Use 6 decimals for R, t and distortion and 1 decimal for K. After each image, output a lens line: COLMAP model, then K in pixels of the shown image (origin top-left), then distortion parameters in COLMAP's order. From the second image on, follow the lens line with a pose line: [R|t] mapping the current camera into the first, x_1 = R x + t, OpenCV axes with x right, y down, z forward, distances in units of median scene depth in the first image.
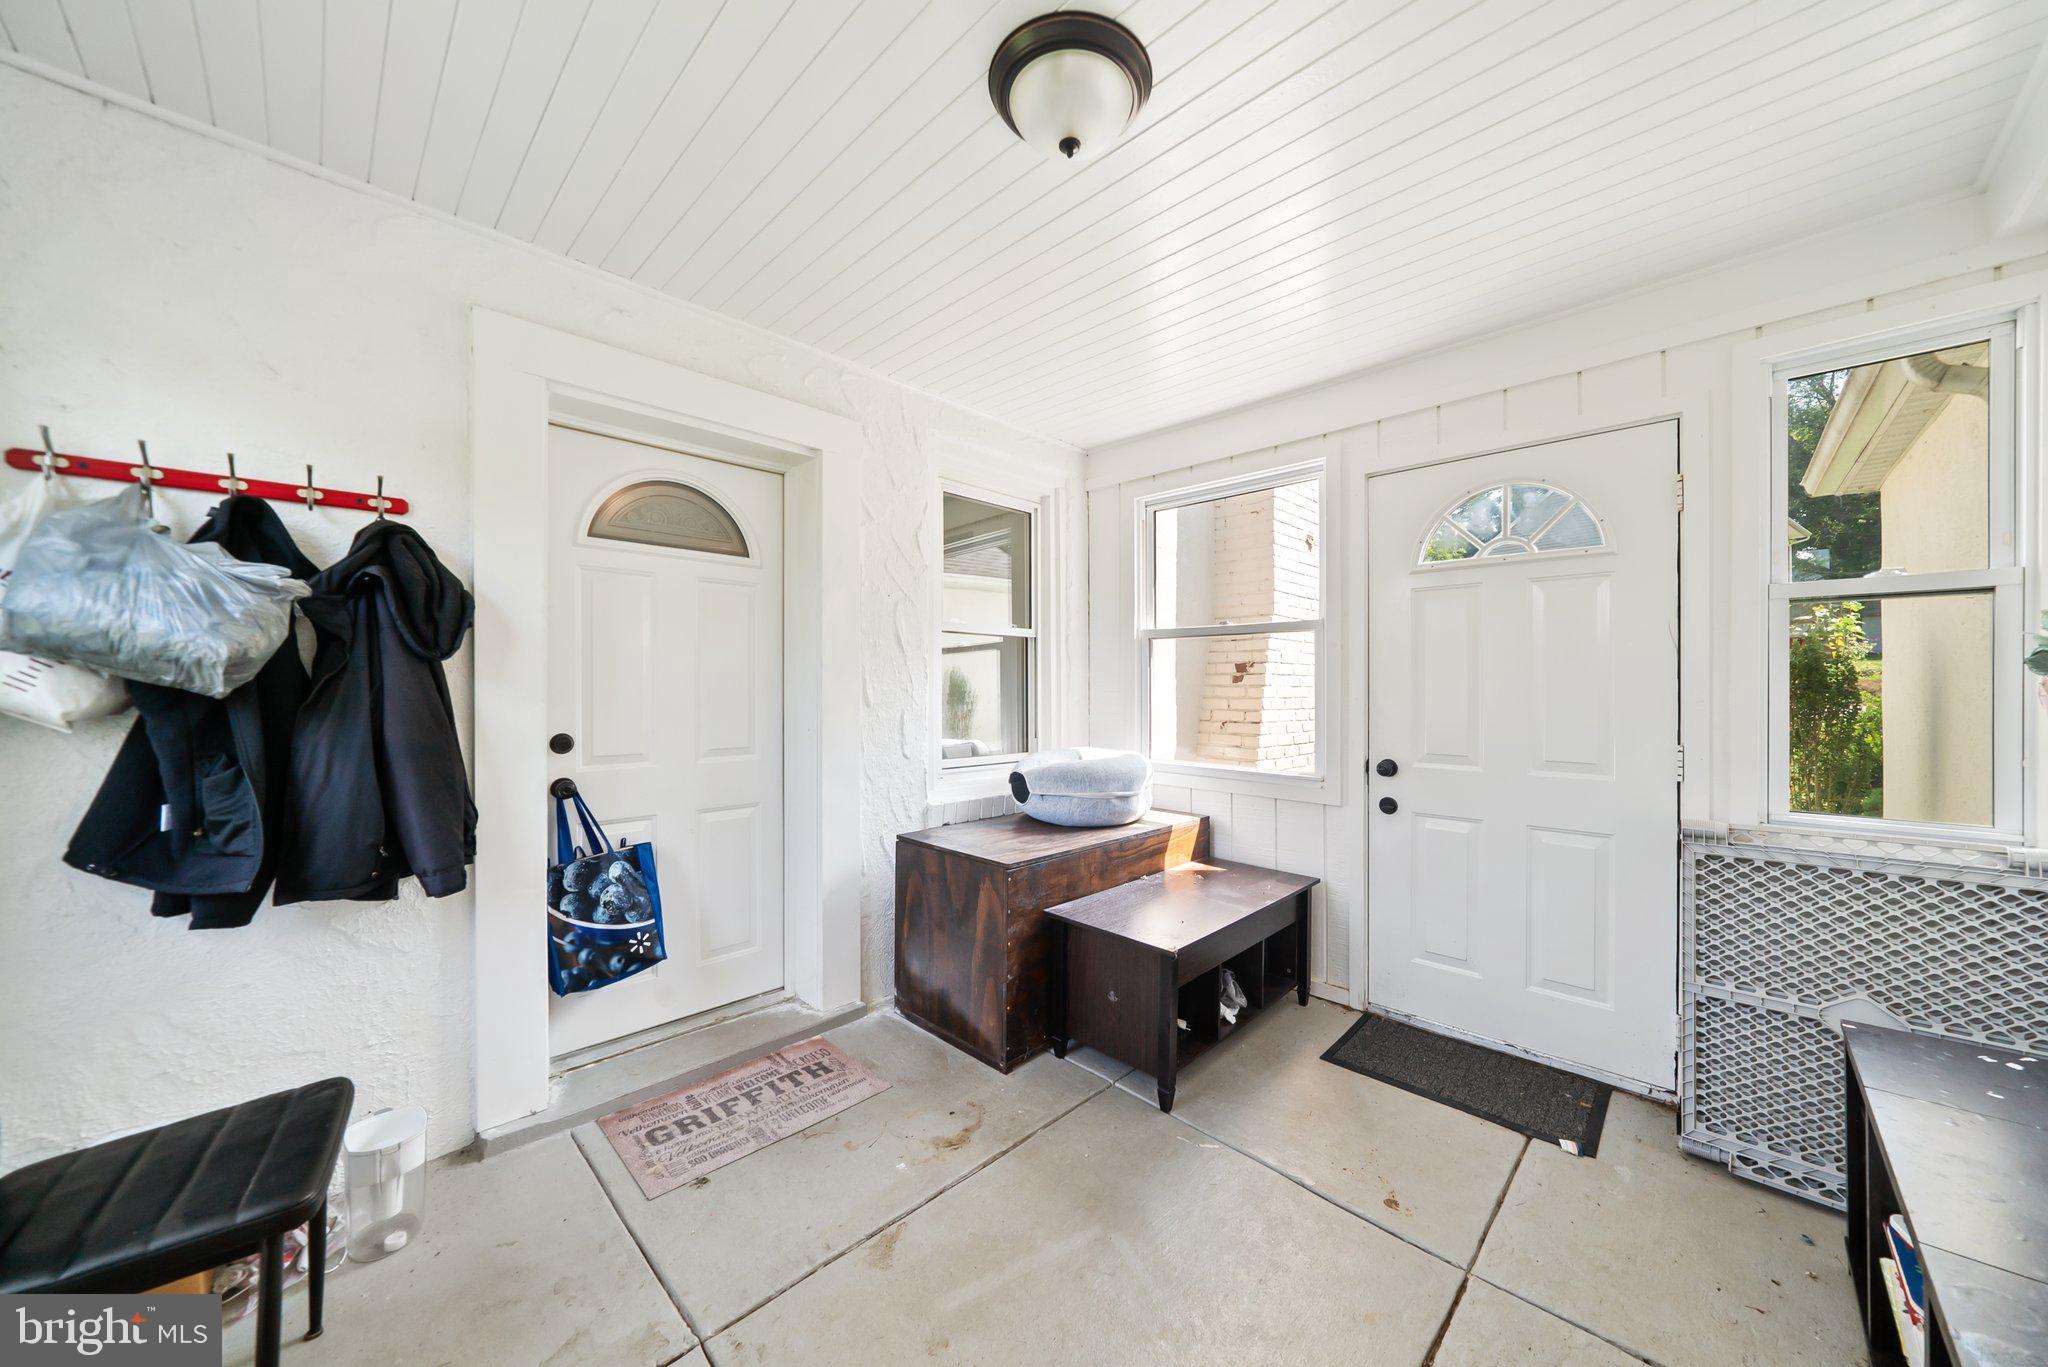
lens RADIAL K [[716.2, 0, 1045.3], [0, 716.2, 688.5], [0, 0, 1]] dist [-0.025555, -0.000029]
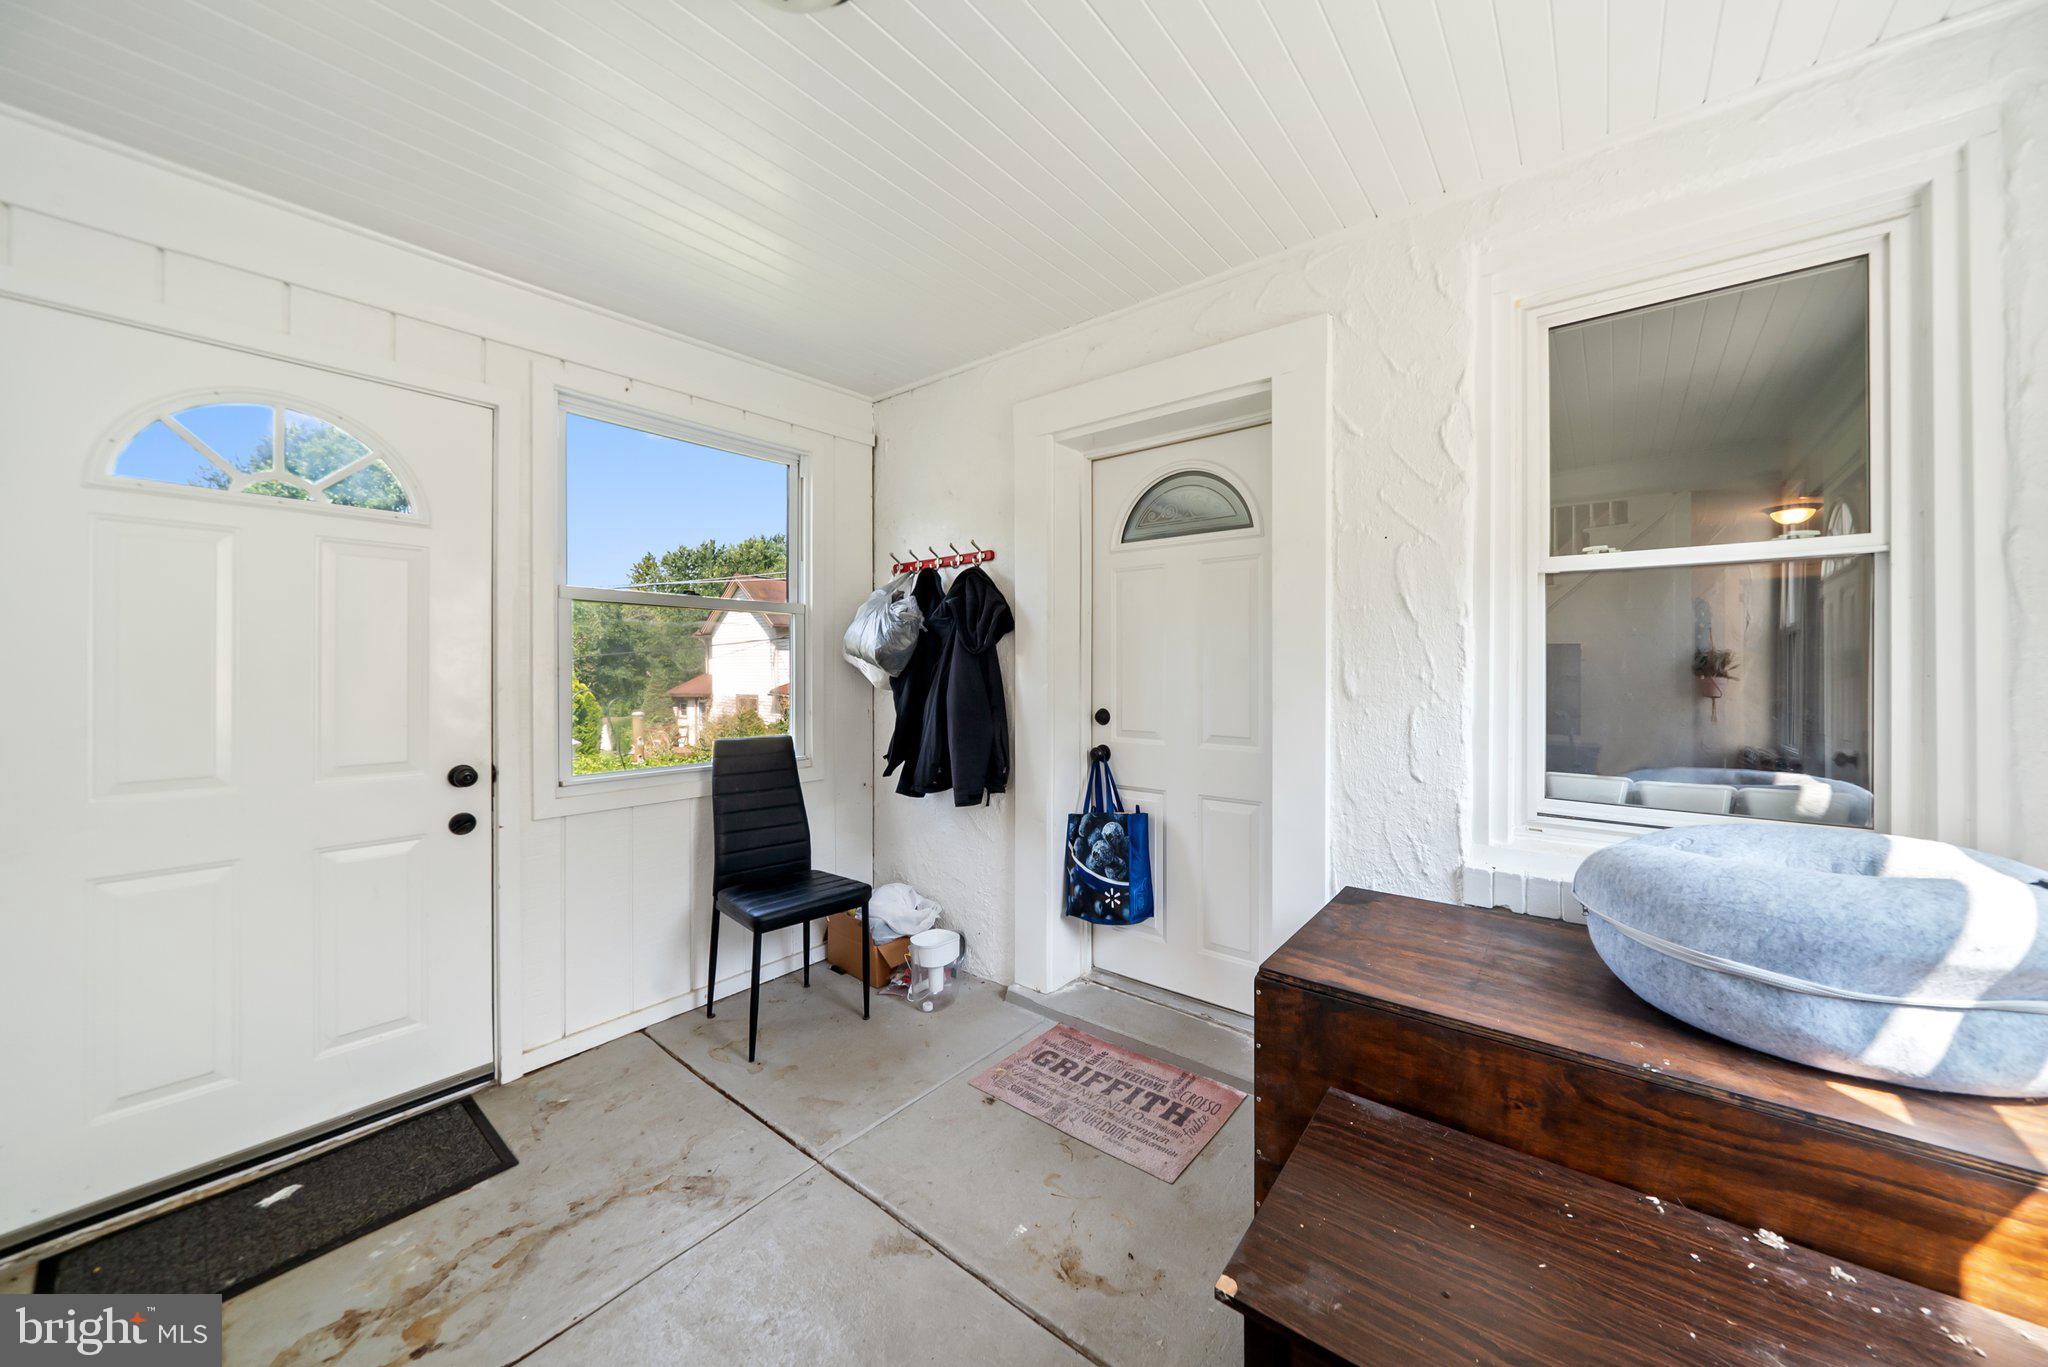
lens RADIAL K [[704.7, 0, 1034.8], [0, 704.7, 677.4], [0, 0, 1]] dist [-0.005183, -0.000190]
pose [[0.103716, 0.011886, -0.994536, 0.522567], [-0.005793, 0.999919, 0.011346, -0.003530], [0.994590, 0.004585, 0.103776, 0.756974]]
